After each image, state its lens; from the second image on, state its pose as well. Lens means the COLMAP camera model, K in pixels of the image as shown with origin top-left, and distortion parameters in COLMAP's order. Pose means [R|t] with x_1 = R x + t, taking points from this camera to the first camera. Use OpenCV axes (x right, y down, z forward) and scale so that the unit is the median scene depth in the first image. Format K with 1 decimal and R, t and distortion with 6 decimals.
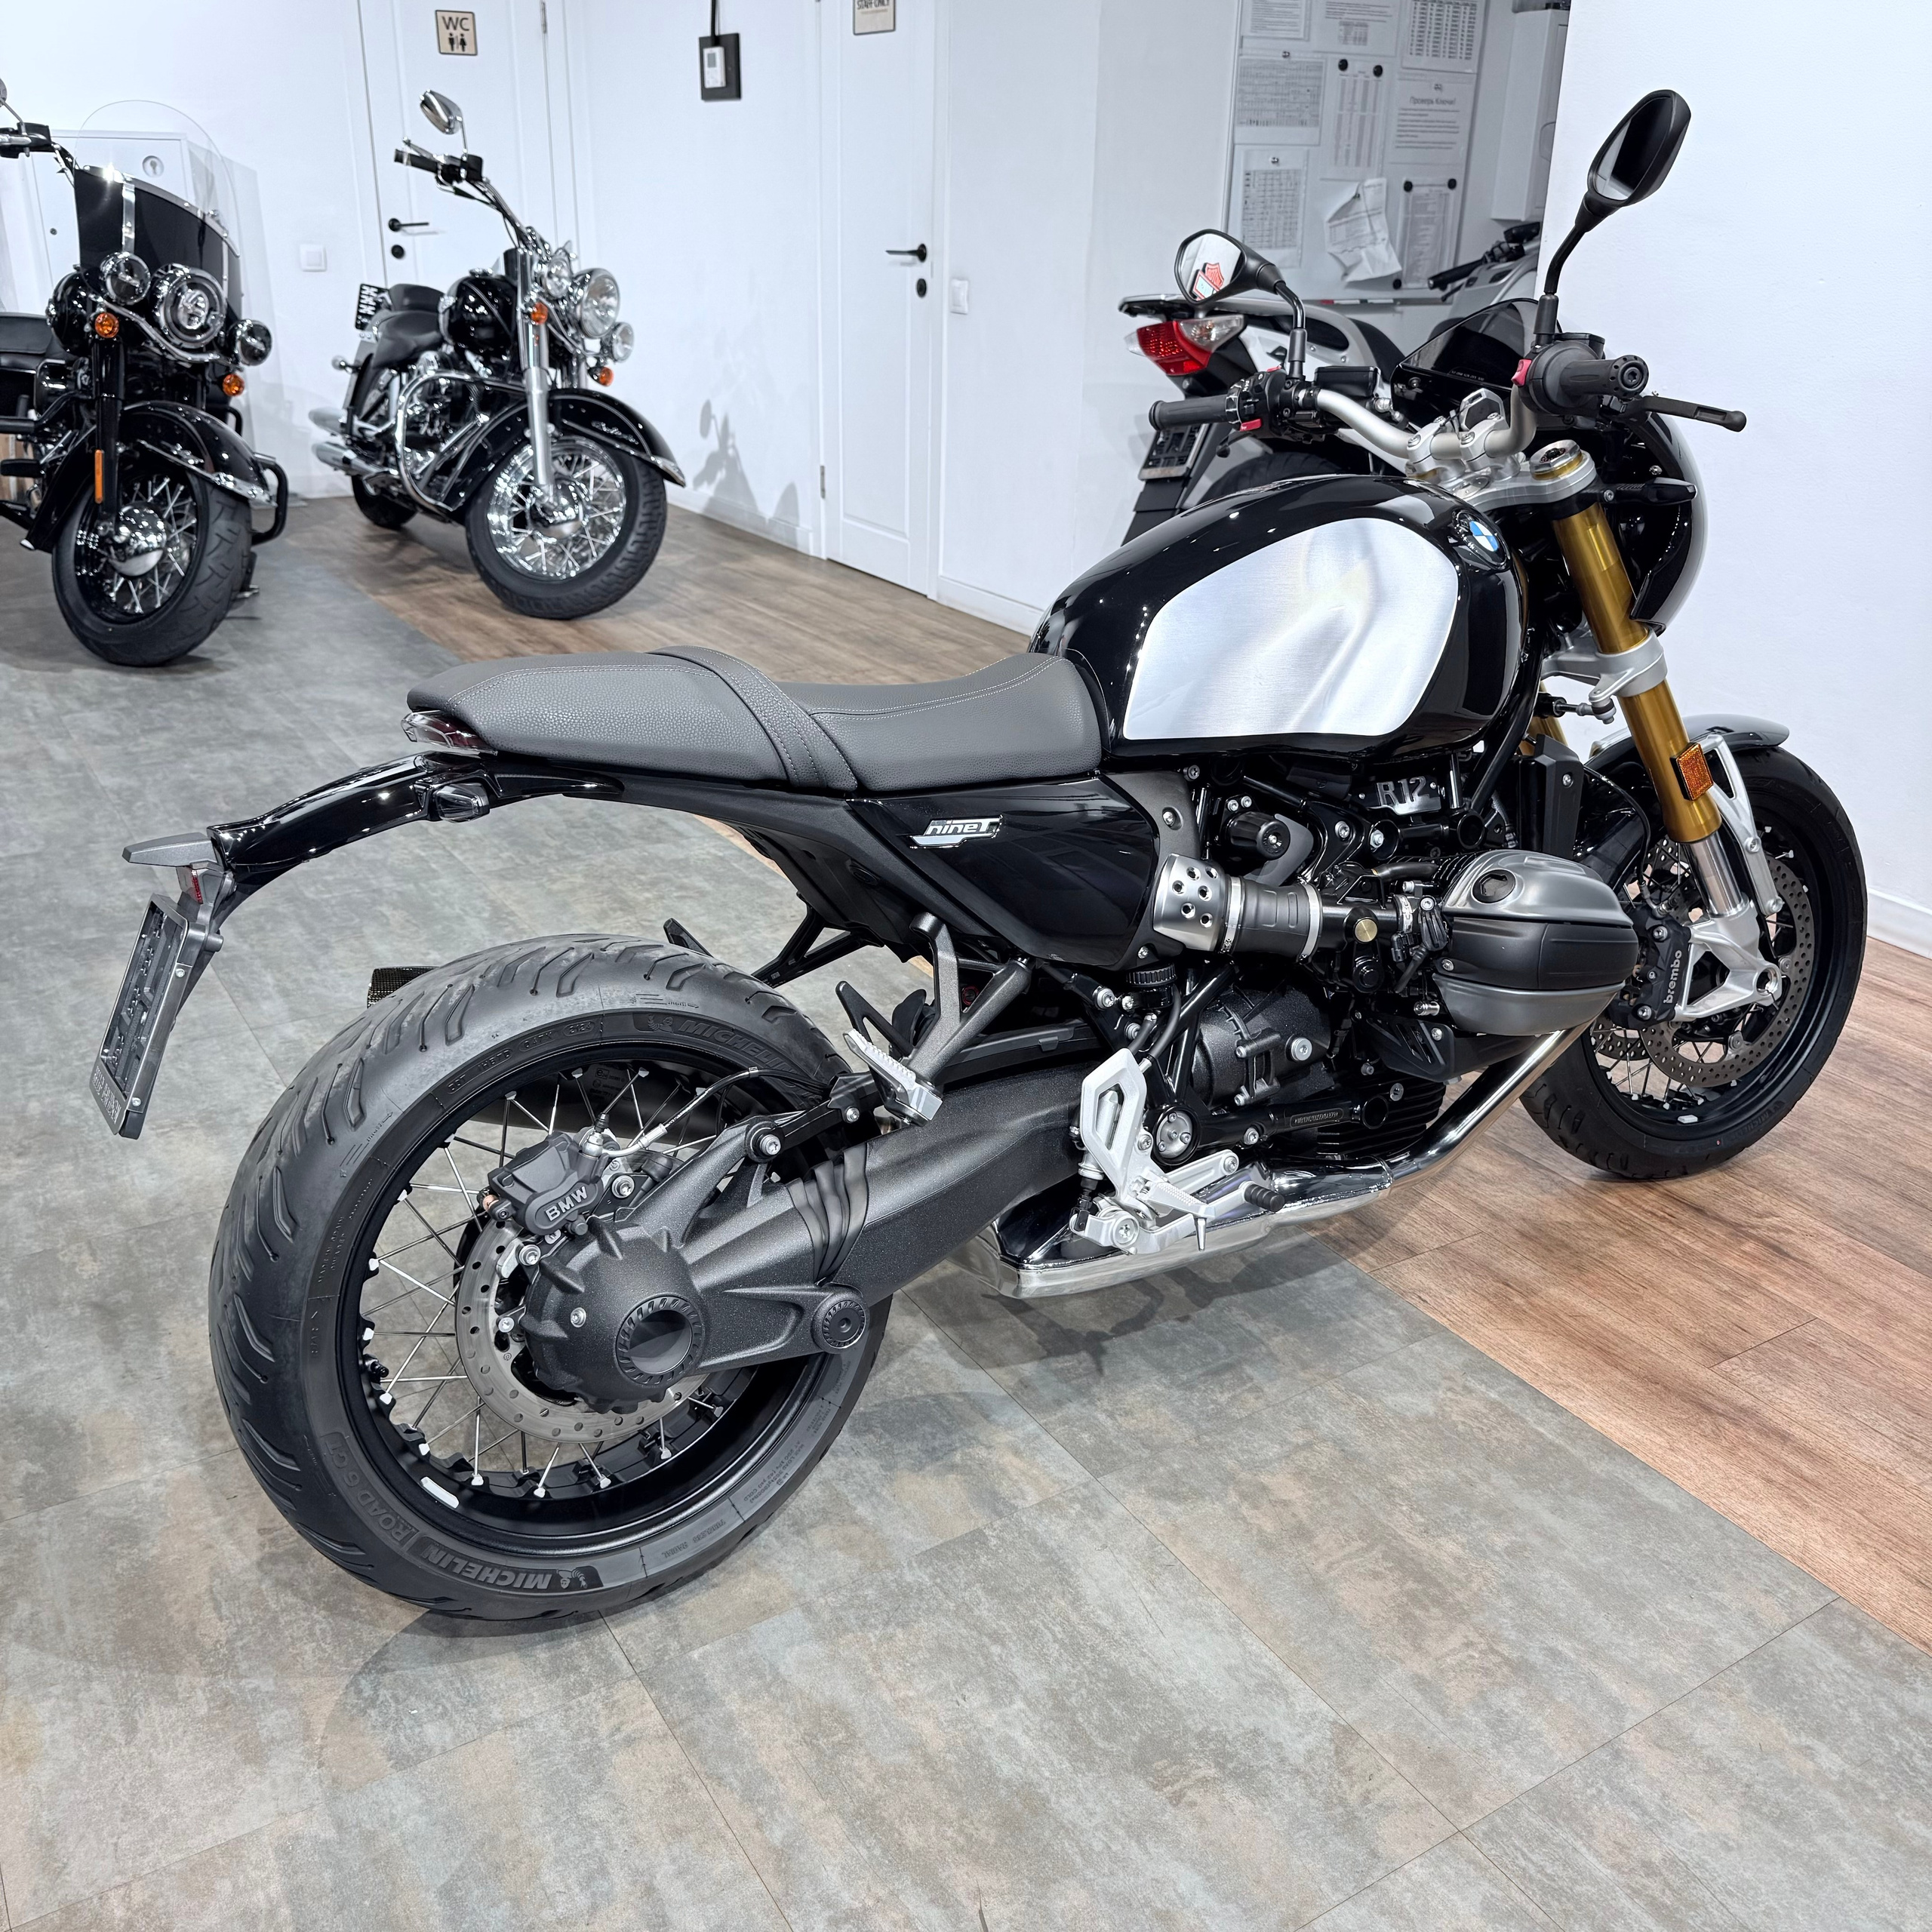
lens RADIAL K [[1802.2, 0, 955.7], [0, 1802.2, 963.9], [0, 0, 1]] dist [0.118395, -0.224844]
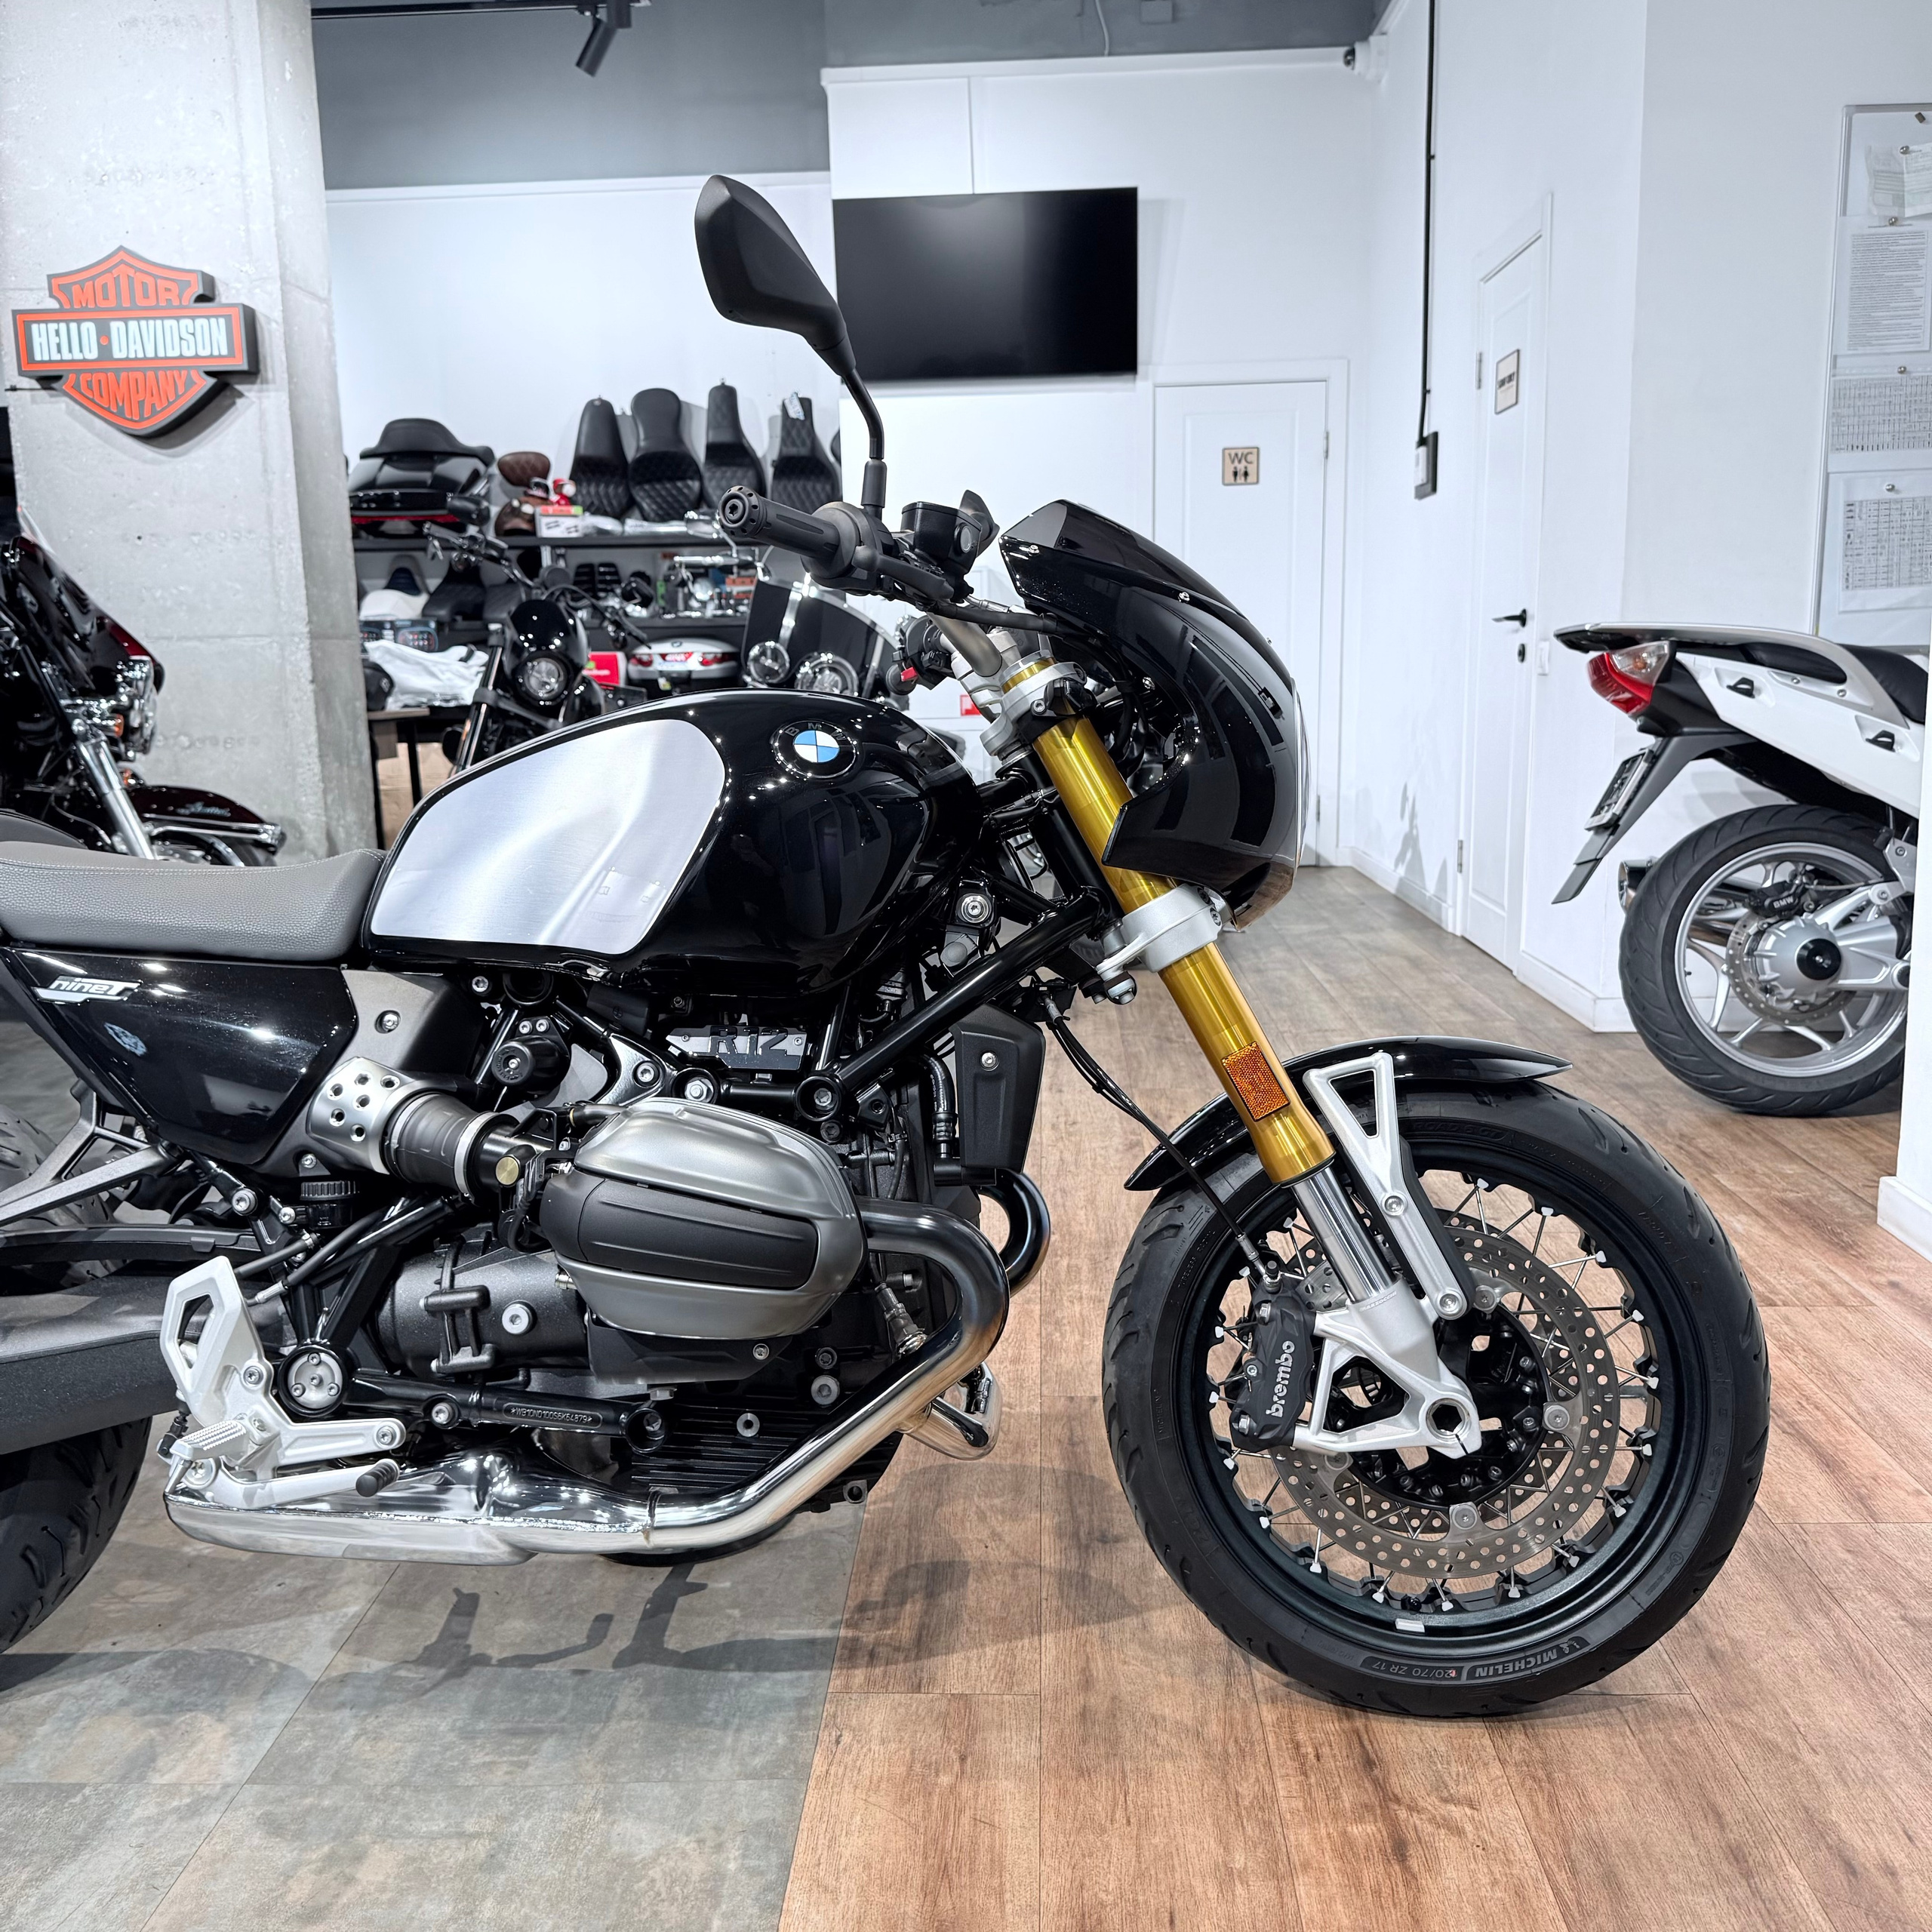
lens RADIAL K [[1814.3, 0, 963.1], [0, 1814.3, 949.5], [0, 0, 1]] dist [0.105455, -0.193535]
pose [[0.823139, 0.054466, -0.565222, 0.710399], [-0.188118, 0.965336, -0.180936, -0.003041], [0.535774, 0.255264, 0.804852, 0.331135]]
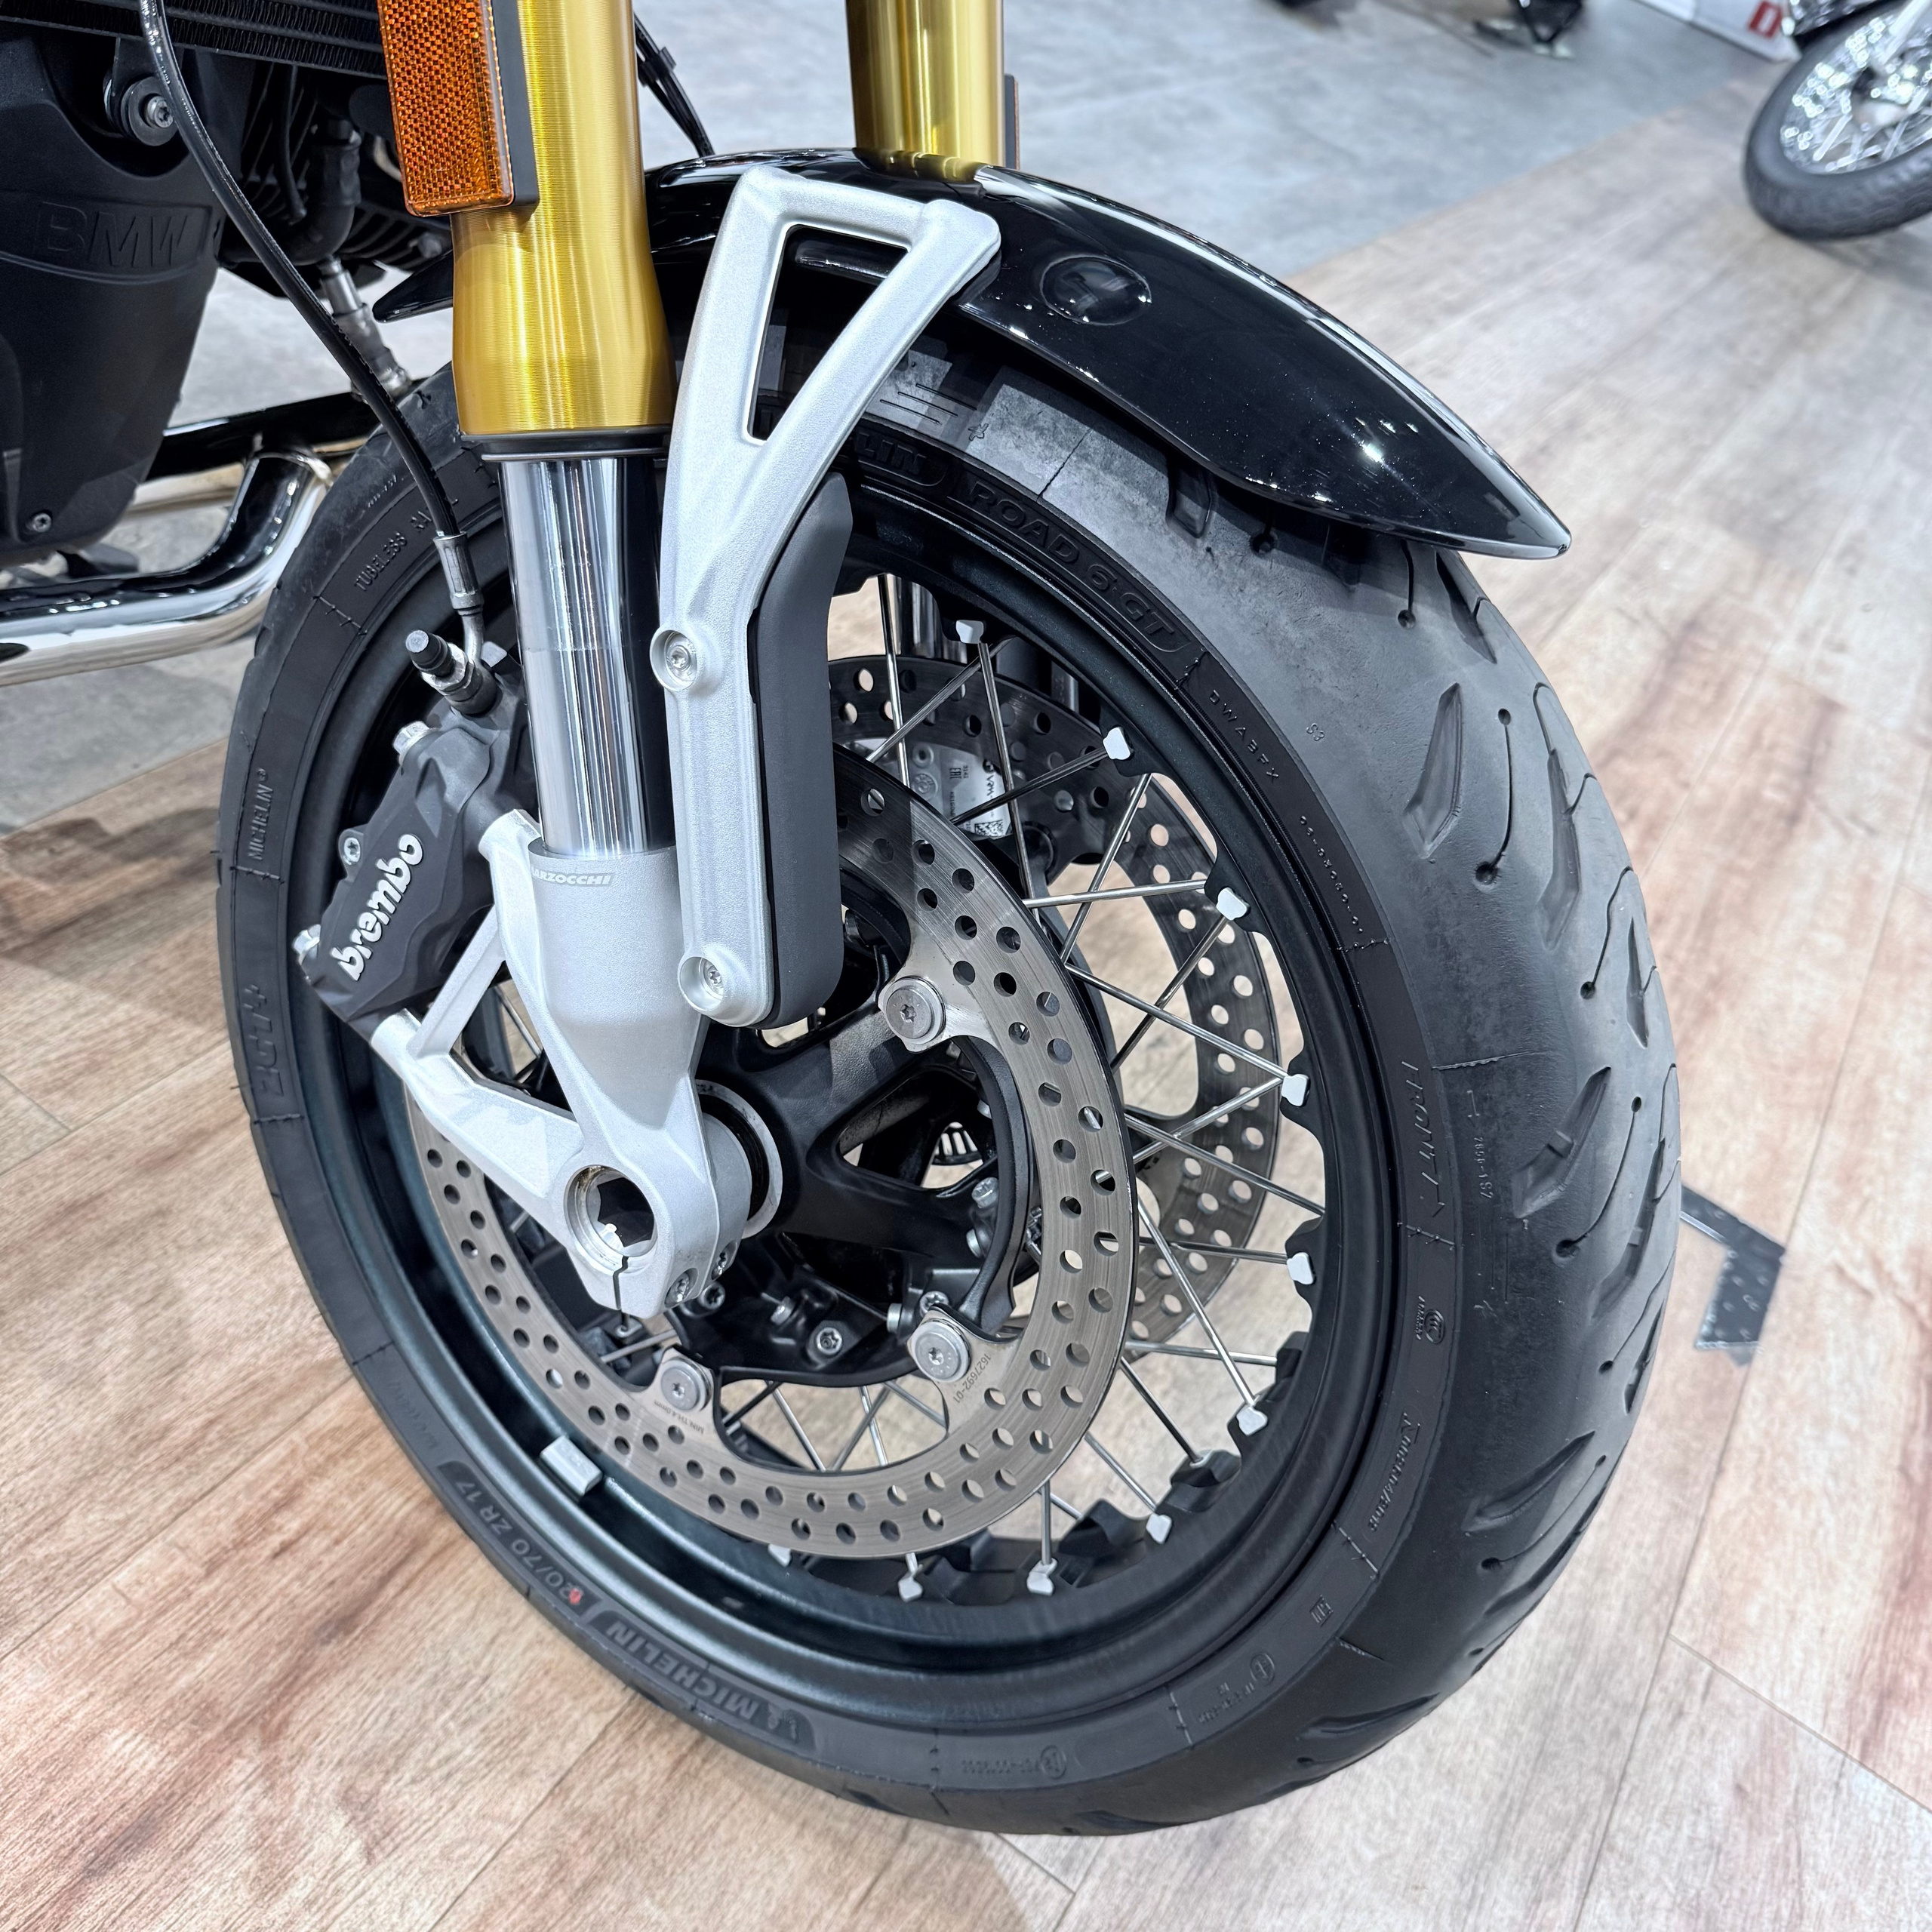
lens RADIAL K [[1835.4, 0, 955.4], [0, 1835.4, 970.2], [0, 0, 1]] dist [0.099815, -0.231505]
pose [[0.429660, 0.665910, -0.609883, 0.631667], [-0.596224, 0.716453, 0.362232, -0.145389], [0.678166, 0.207990, 0.704862, 0.896122]]
